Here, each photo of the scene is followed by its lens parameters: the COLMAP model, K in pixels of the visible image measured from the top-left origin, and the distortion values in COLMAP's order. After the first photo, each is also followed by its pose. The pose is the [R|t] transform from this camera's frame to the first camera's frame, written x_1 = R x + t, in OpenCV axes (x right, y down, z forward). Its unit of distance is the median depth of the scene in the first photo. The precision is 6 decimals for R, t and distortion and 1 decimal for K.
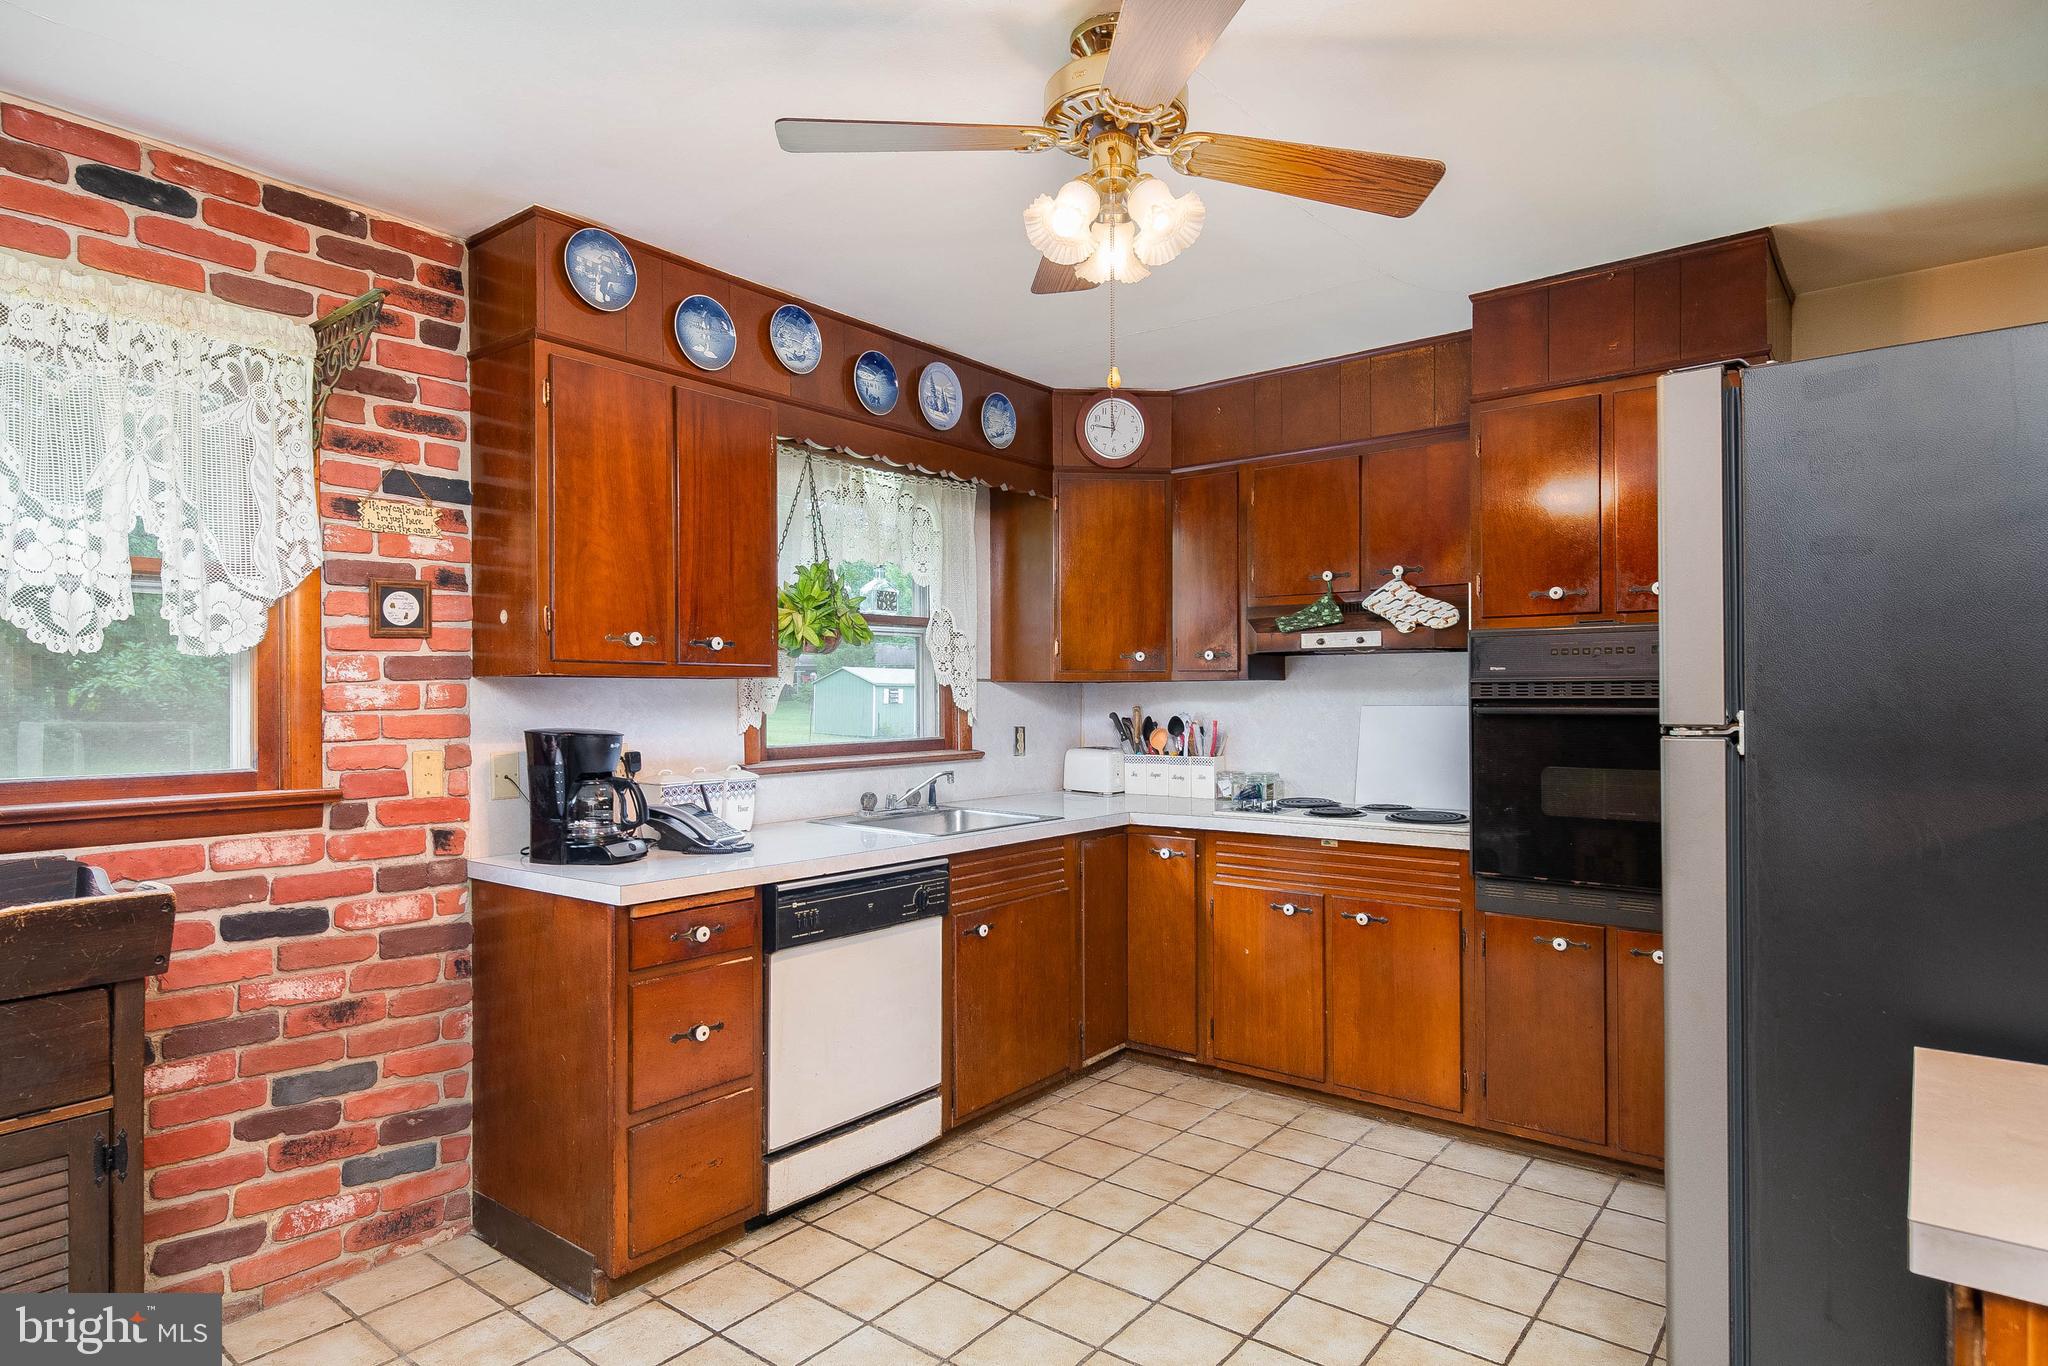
lens RADIAL K [[1116.0, 0, 1023.2], [0, 1116.0, 689.4], [0, 0, 1]] dist [0.004612, 0.000071]
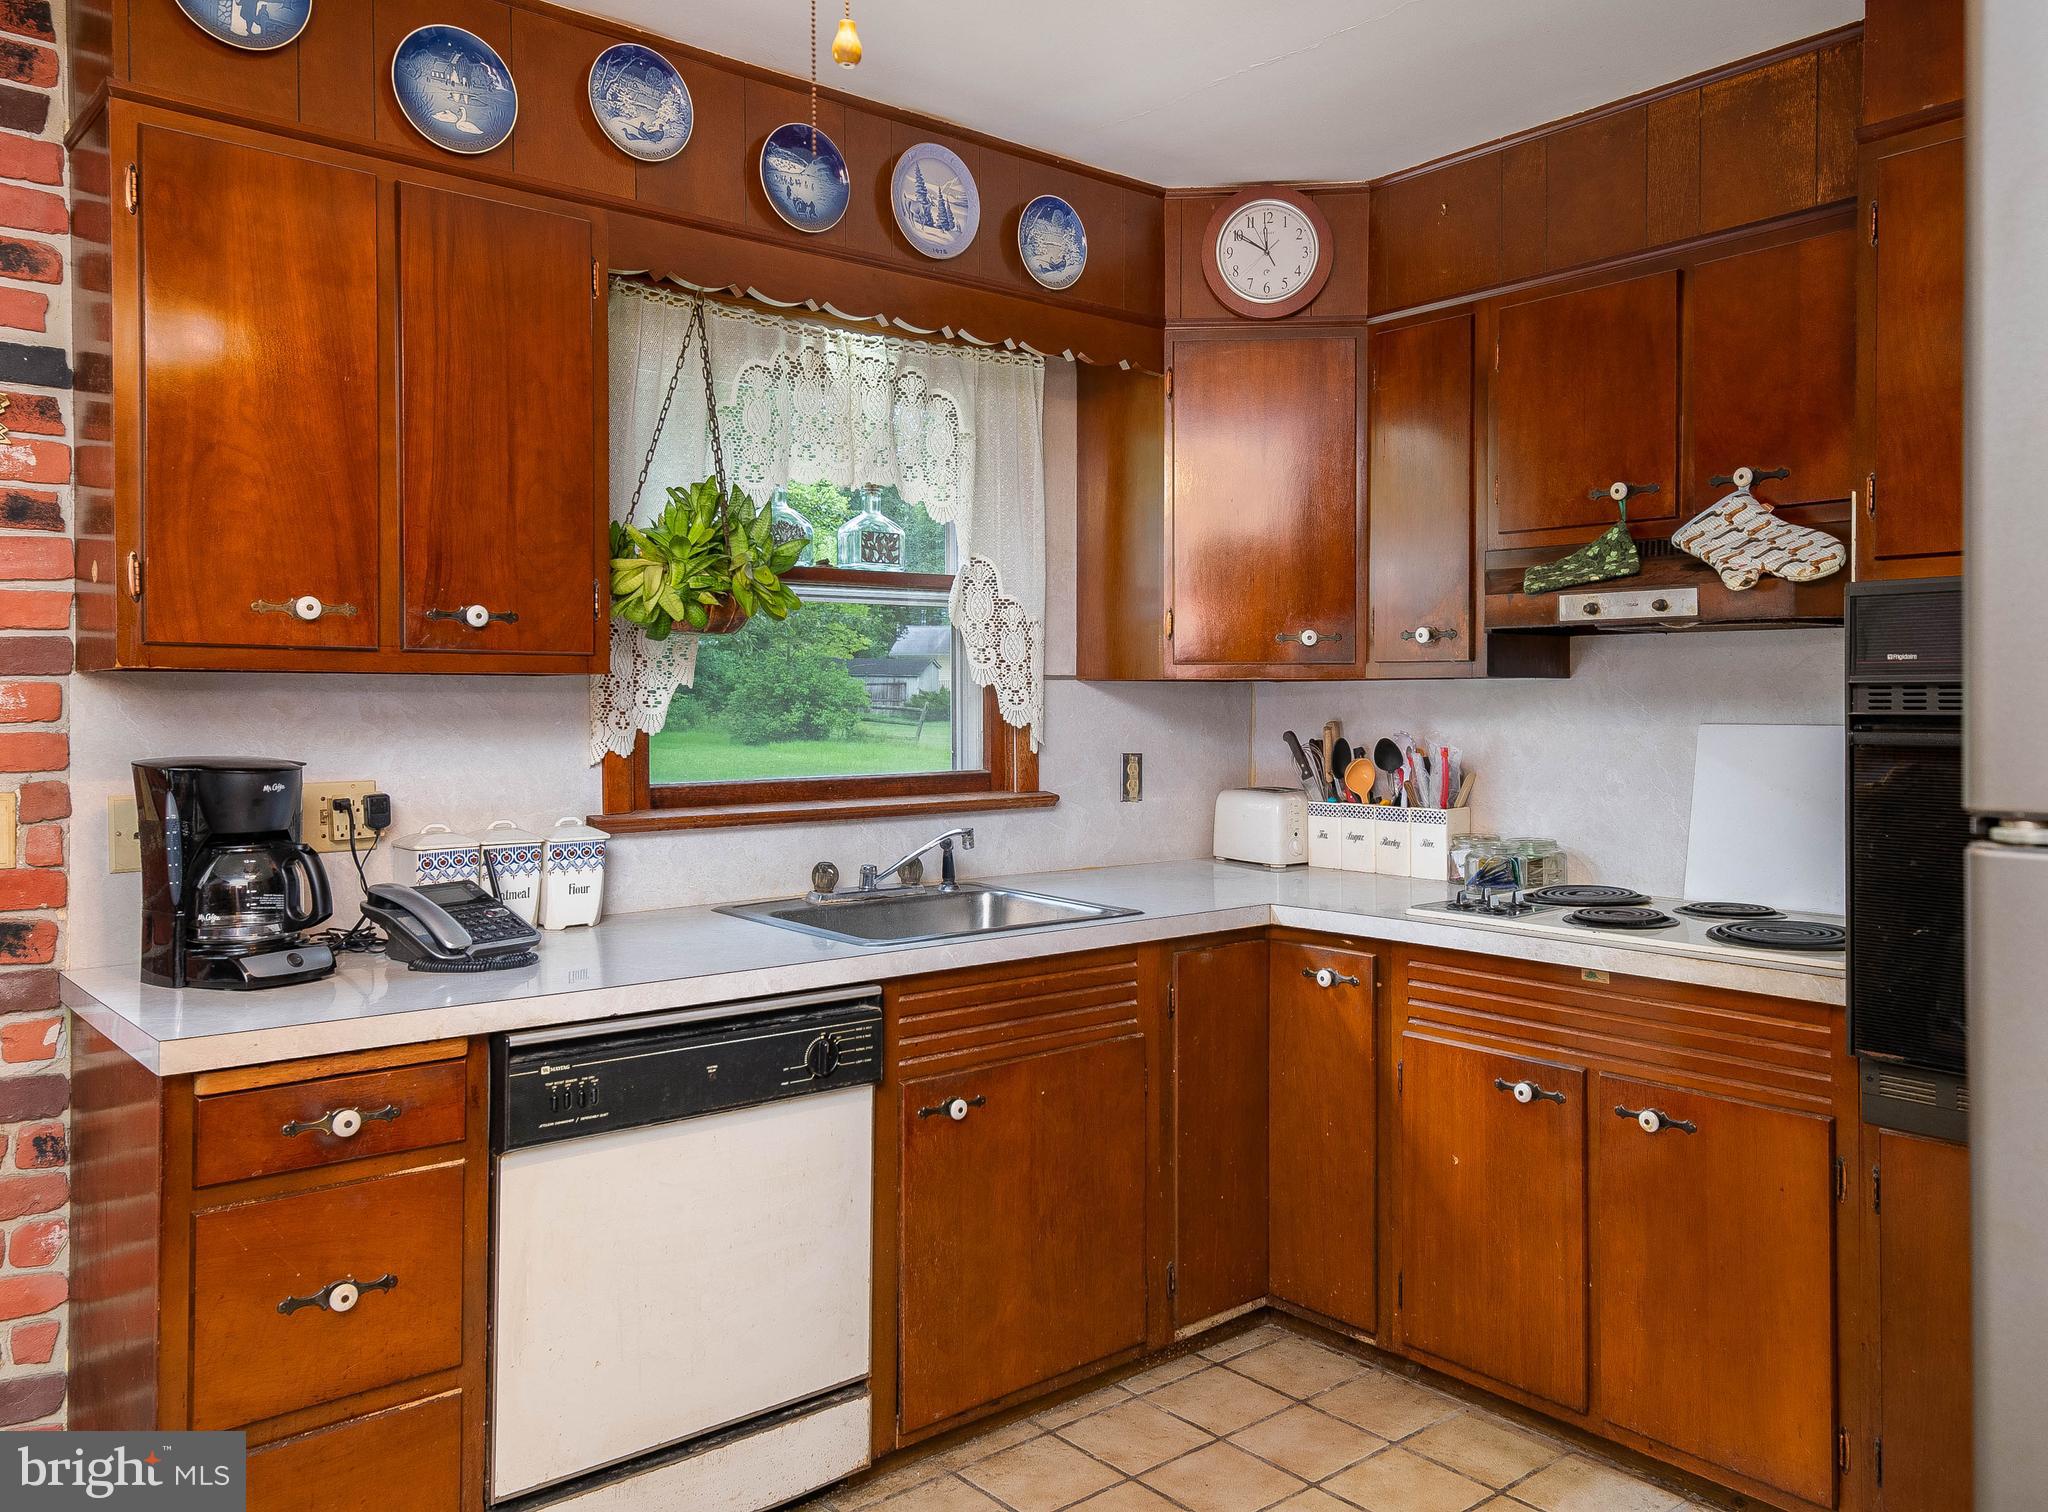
lens RADIAL K [[1568.1, 0, 1094.7], [0, 1568.1, 701.1], [0, 0, 1]] dist [0.026969, 0.002157]
pose [[0.984504, 0.003935, -0.175315, 0.174152], [-0.002597, 0.999966, 0.007865, -0.002802], [0.175340, -0.007288, 0.984481, 0.206076]]
